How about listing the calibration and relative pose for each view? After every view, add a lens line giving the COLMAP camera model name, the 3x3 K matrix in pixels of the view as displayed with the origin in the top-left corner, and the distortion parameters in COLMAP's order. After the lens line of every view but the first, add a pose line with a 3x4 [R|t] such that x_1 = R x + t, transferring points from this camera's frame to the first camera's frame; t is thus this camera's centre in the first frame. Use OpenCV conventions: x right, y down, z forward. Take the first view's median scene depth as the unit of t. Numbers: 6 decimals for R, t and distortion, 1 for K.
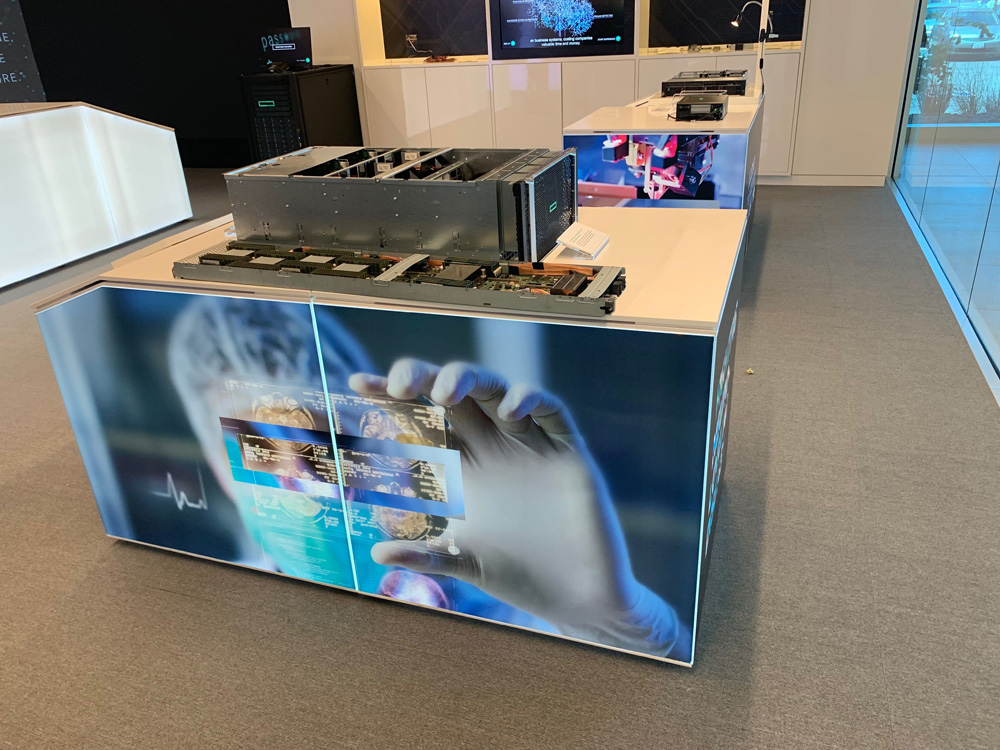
lens RADIAL K [[757.8, 0, 502.4], [0, 757.8, 383.5], [0, 0, 1]] dist [0.002158, -0.010565]
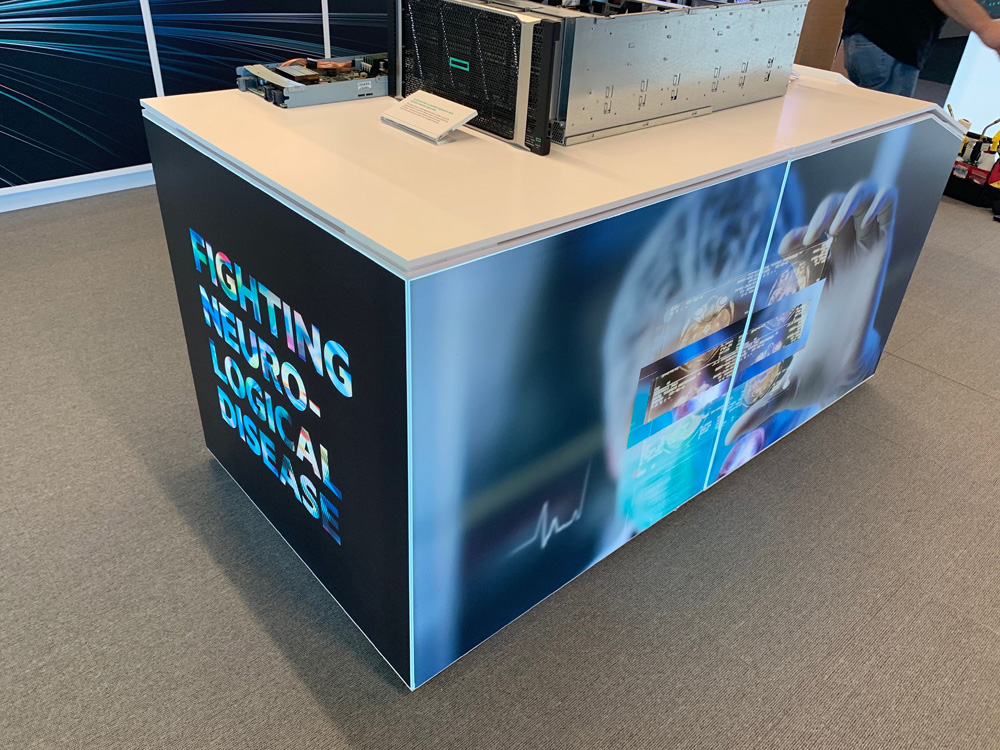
lens RADIAL K [[757.8, 0, 503.2], [0, 757.8, 369.8], [0, 0, 1]] dist [0.002158, -0.010565]
pose [[0.496691, -0.411716, 0.764060, -1.011945], [0.308930, 0.906538, 0.287665, -0.208003], [-0.811086, 0.093160, 0.577460, 0.703458]]
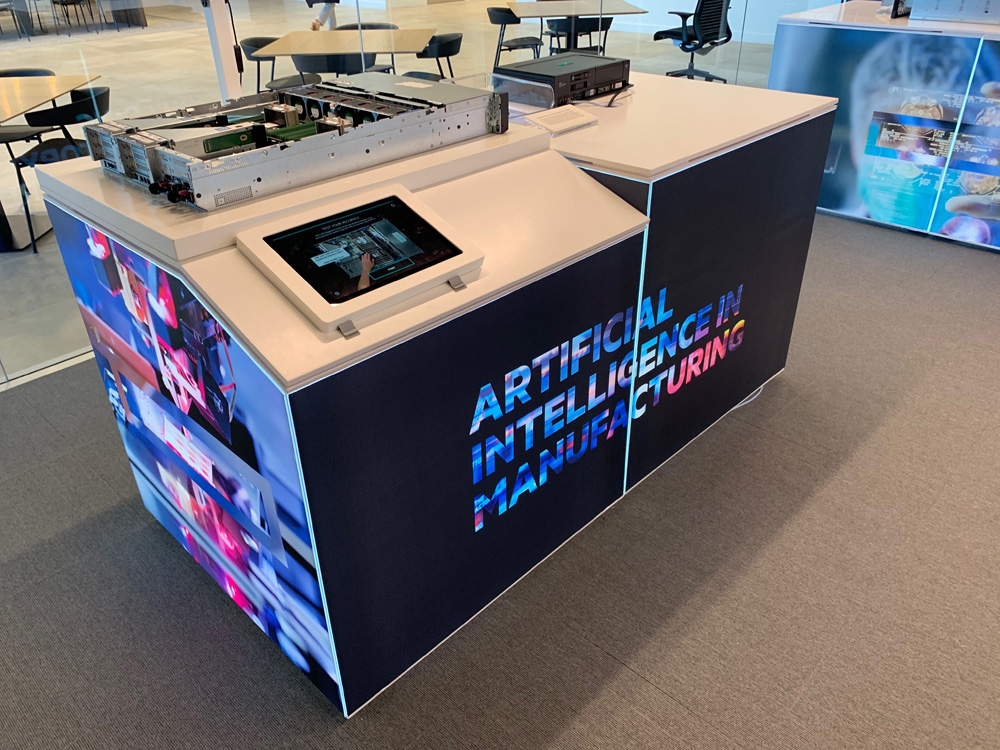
lens RADIAL K [[757.8, 0, 493.6], [0, 757.8, 368.5], [0, 0, 1]] dist [0.002158, -0.010565]
pose [[0.911767, 0.232185, -0.338778, -0.452874], [-0.195465, 0.970772, 0.139266, 0.563244], [0.361211, -0.060759, 0.930502, -1.011158]]
